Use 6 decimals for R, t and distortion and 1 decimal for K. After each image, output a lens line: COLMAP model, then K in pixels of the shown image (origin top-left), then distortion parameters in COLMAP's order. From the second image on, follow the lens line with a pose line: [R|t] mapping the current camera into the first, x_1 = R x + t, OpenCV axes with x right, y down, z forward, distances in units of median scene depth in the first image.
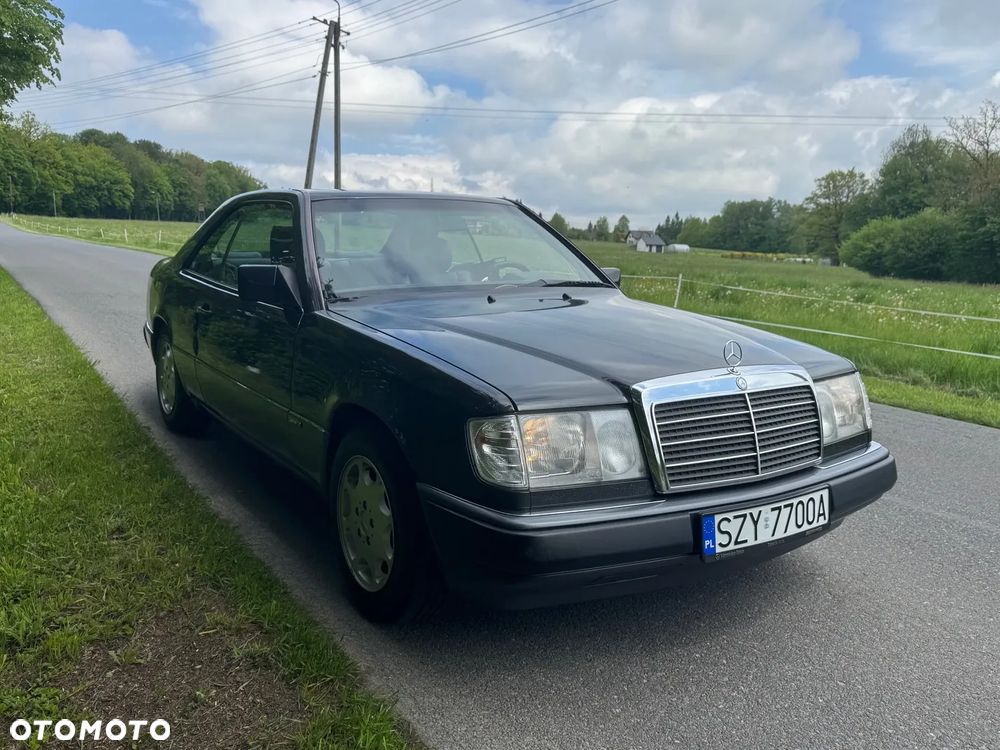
lens RADIAL K [[860.1, 0, 500.0], [0, 860.1, 375.0], [0, 0, 1]] dist [0.151443, -0.282838]
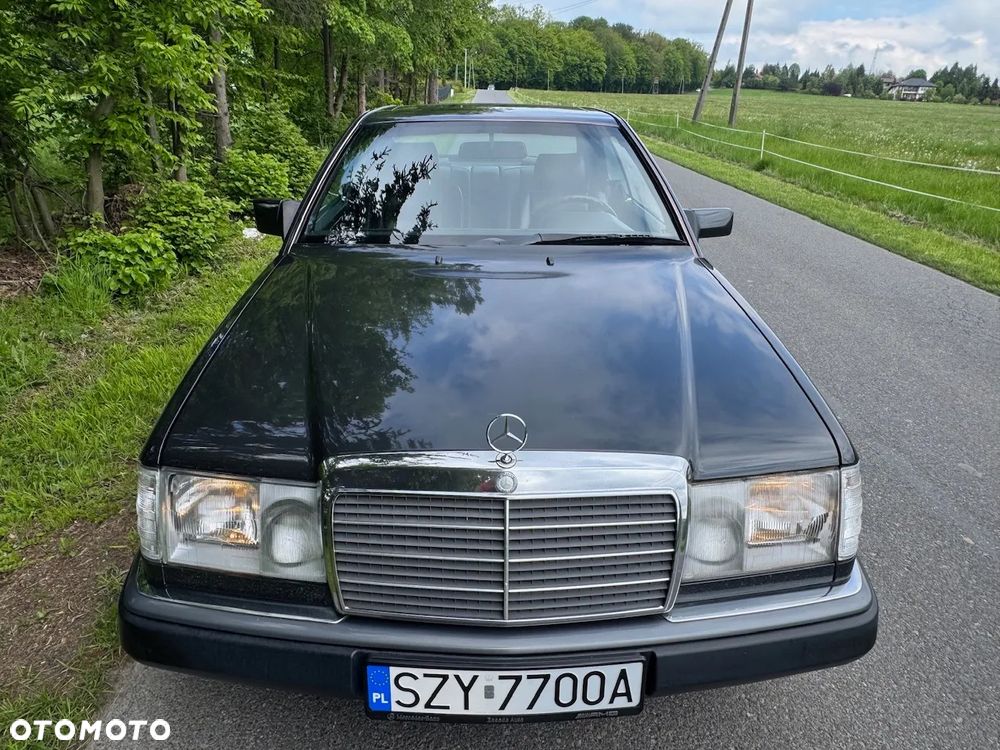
lens RADIAL K [[678.1, 0, 499.0], [0, 678.1, 378.4], [0, 0, 1]] dist [-0.002242, 0.004748]
pose [[0.847664, 0.202982, -0.490167, 0.286028], [-0.086455, 0.964414, 0.249862, -0.108186], [0.523442, -0.169422, 0.835048, 0.333498]]
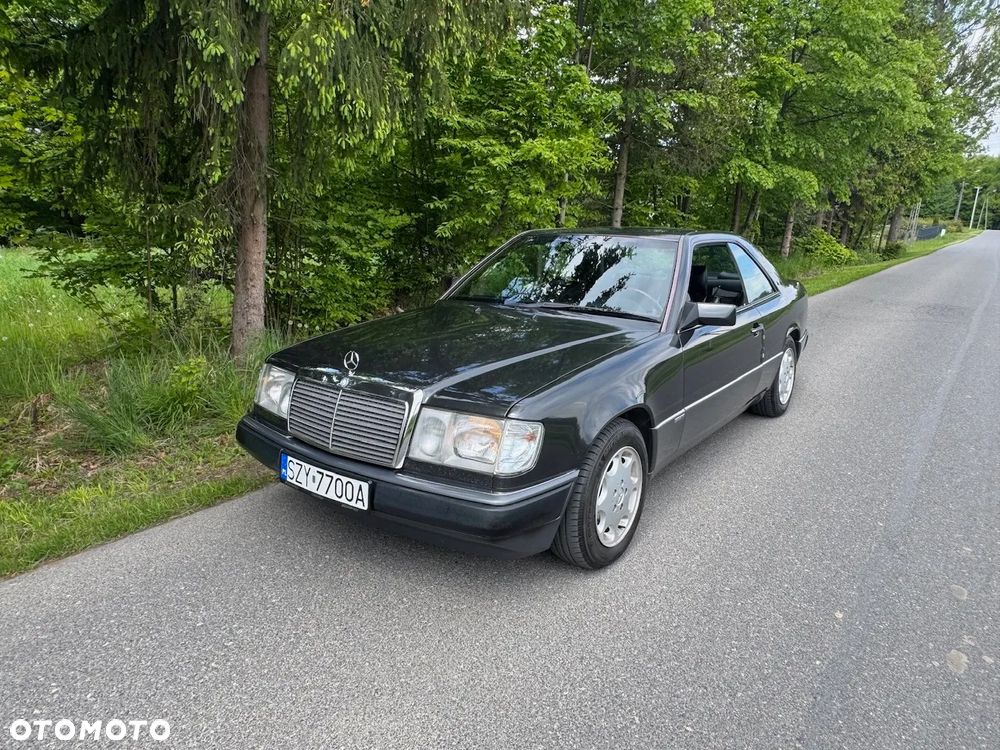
lens RADIAL K [[657.9, 0, 500.0], [0, 657.9, 375.0], [0, 0, 1]] dist [-0.003805, 0.000270]
pose [[0.343100, 0.203807, -0.916922, 0.740404], [-0.166155, 0.973951, 0.154310, -0.113900], [0.924486, 0.099407, 0.368026, 0.478818]]
